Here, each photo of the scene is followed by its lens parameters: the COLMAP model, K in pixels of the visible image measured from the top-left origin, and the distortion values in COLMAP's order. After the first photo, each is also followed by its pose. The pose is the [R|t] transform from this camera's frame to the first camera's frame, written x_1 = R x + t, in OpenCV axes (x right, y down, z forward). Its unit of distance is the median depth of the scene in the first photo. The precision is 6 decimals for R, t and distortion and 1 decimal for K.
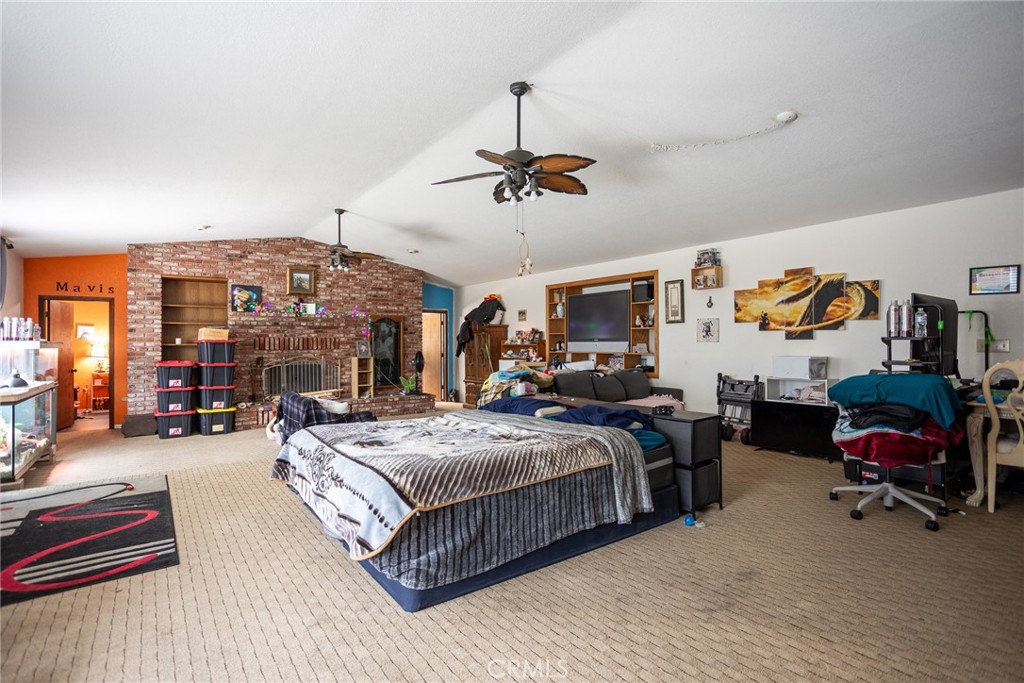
lens RADIAL K [[505.3, 0, 508.7], [0, 505.3, 338.6], [0, 0, 1]] dist [-0.047907, 0.030953]
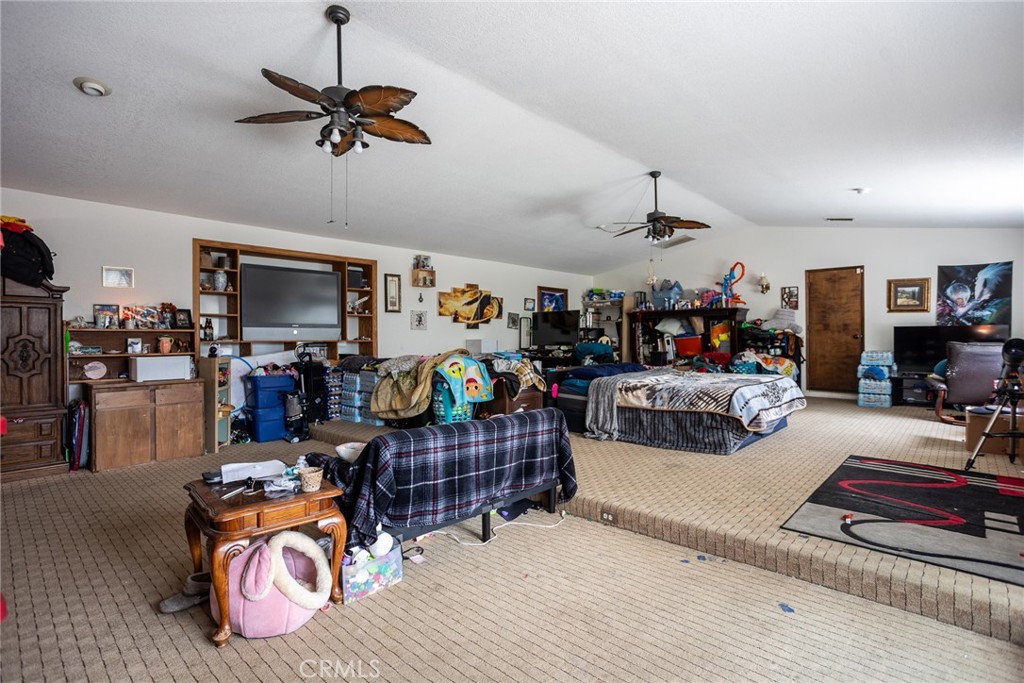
lens RADIAL K [[505.3, 0, 508.7], [0, 505.3, 338.6], [0, 0, 1]] dist [-0.047907, 0.030953]
pose [[-0.186605, 0.002424, 0.982432, -0.912371], [-0.003123, 0.999990, -0.003060, 0.033103], [-0.982430, -0.003639, -0.186595, 1.072470]]
